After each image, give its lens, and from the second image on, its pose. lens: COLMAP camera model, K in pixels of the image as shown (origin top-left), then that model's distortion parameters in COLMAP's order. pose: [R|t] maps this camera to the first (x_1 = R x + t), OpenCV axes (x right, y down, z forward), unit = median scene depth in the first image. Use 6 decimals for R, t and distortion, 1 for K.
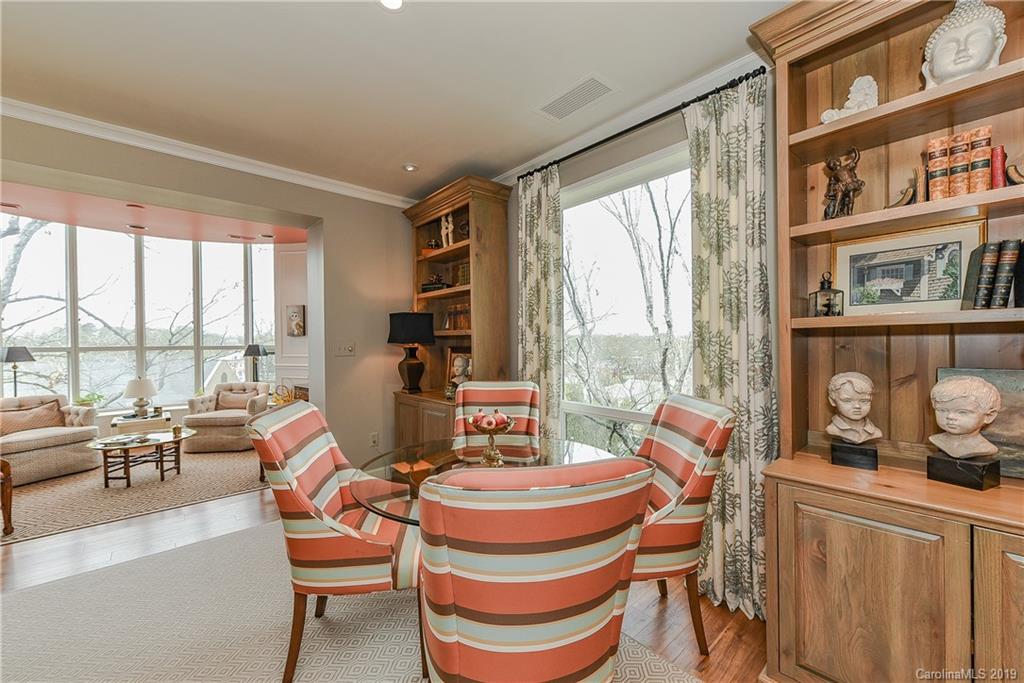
lens RADIAL K [[410.4, 0, 514.2], [0, 410.4, 345.5], [0, 0, 1]] dist [0.015257, 0.000481]
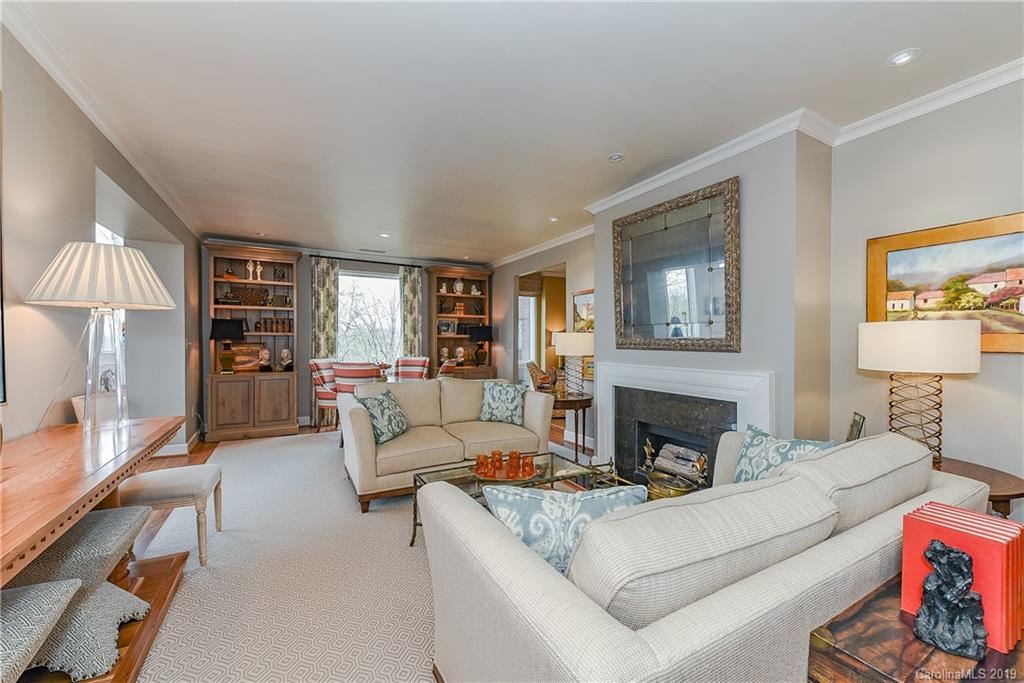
lens RADIAL K [[410.4, 0, 513.2], [0, 410.4, 338.9], [0, 0, 1]] dist [0.015257, 0.000481]
pose [[0.203383, -0.000497, 0.979099, -1.505834], [0.003517, 0.999994, -0.000223, -0.011486], [-0.979093, 0.003489, 0.203384, -0.286009]]
